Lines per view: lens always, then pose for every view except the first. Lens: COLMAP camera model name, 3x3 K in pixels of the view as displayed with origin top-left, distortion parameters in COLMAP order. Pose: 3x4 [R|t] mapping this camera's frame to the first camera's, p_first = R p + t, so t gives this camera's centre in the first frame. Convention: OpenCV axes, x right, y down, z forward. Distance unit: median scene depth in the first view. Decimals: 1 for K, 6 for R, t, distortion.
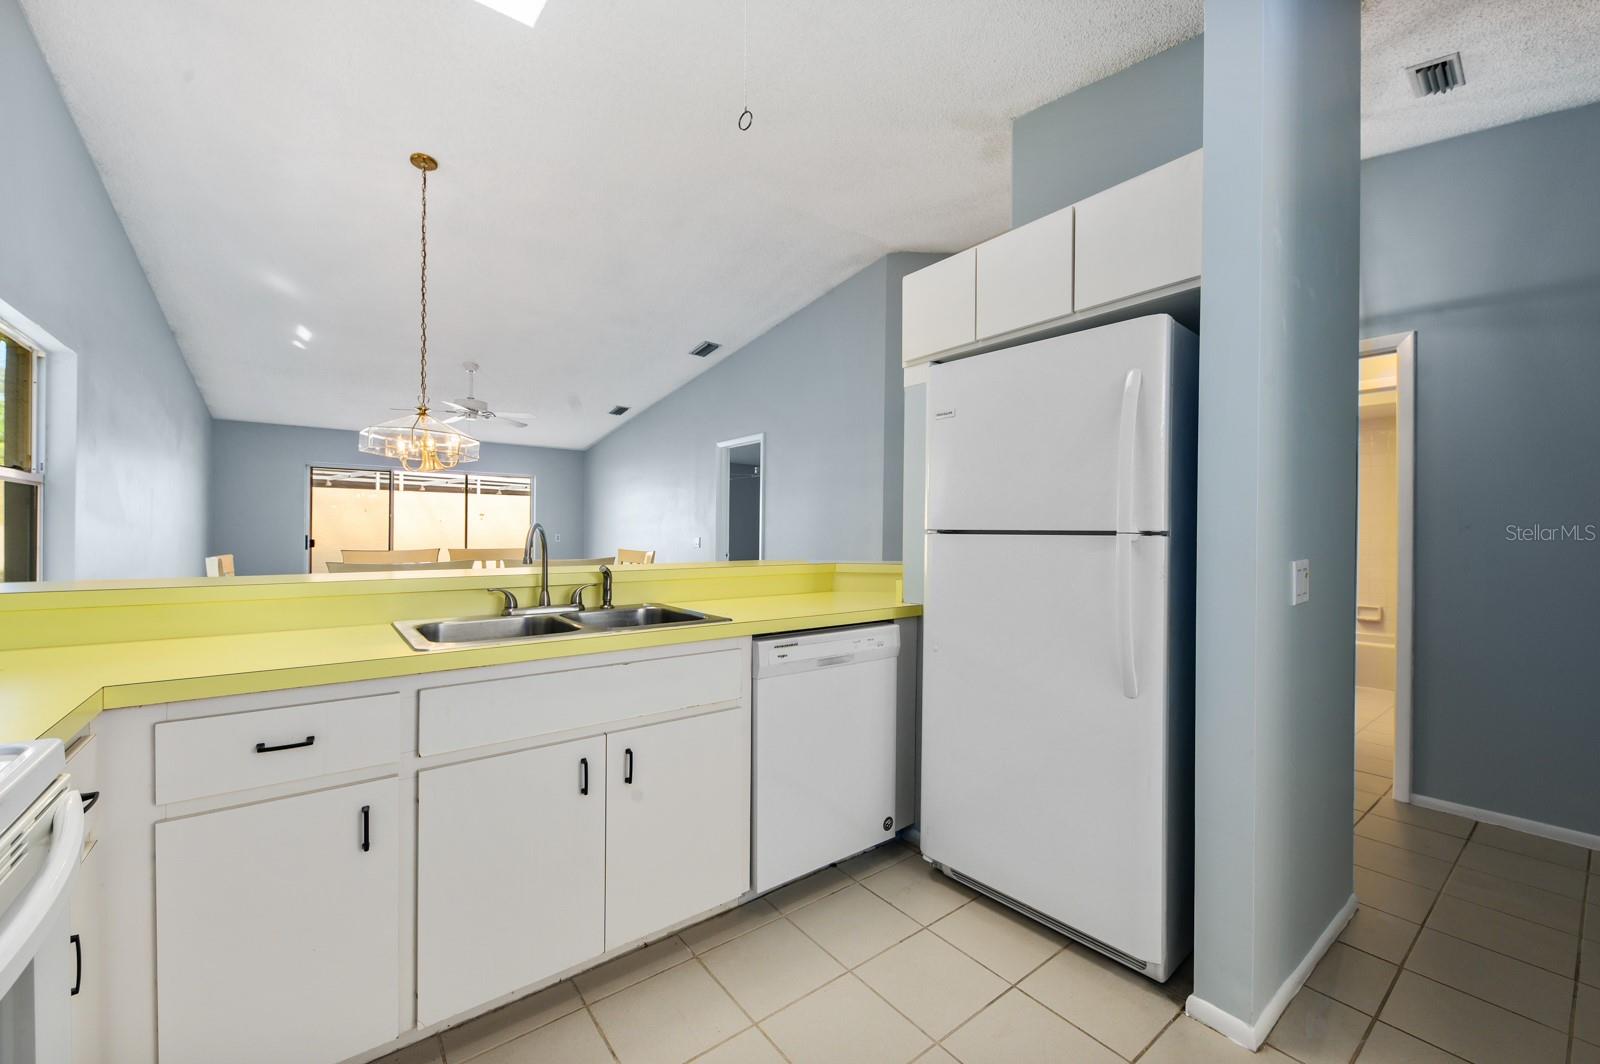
lens RADIAL K [[630.2, 0, 805.5], [0, 630.2, 530.6], [0, 0, 1]] dist [0.001572, -0.000101]
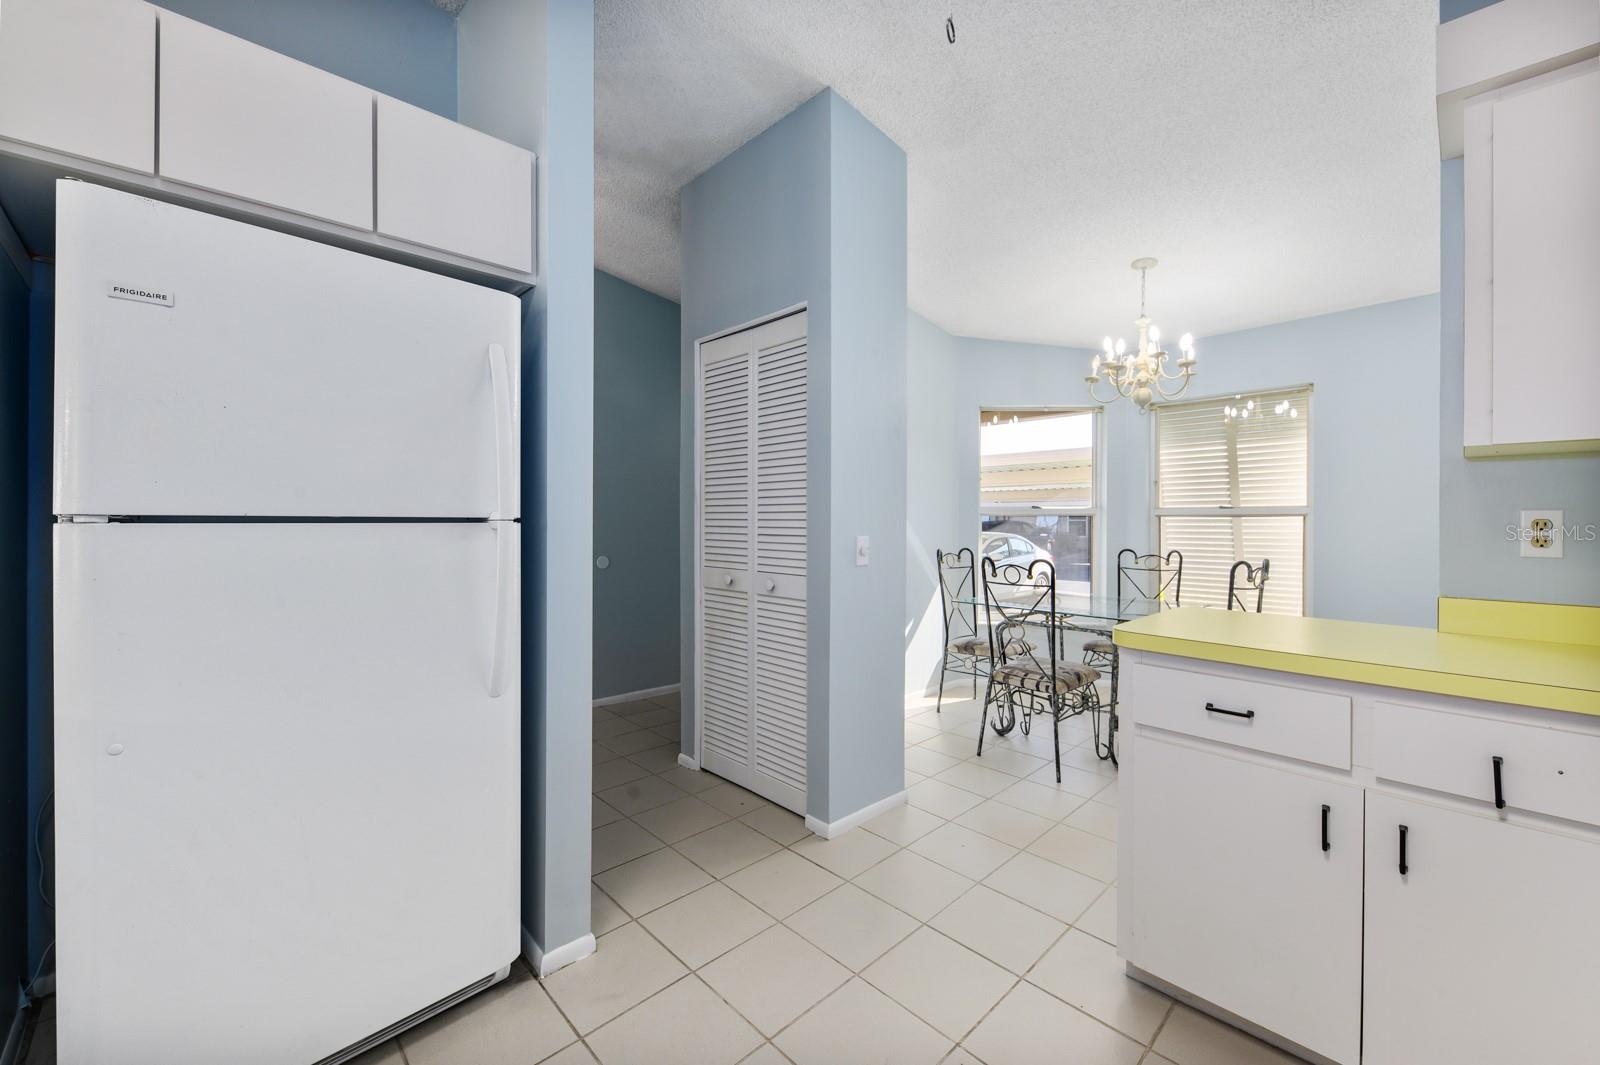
lens RADIAL K [[642.7, 0, 798.7], [0, 642.7, 521.9], [0, 0, 1]] dist [-0.012279, 0.000027]
pose [[-0.110690, -0.010338, 0.993801, -0.463988], [-0.002519, 0.999946, 0.010122, -0.003862], [-0.993852, -0.001383, -0.110710, 0.658386]]
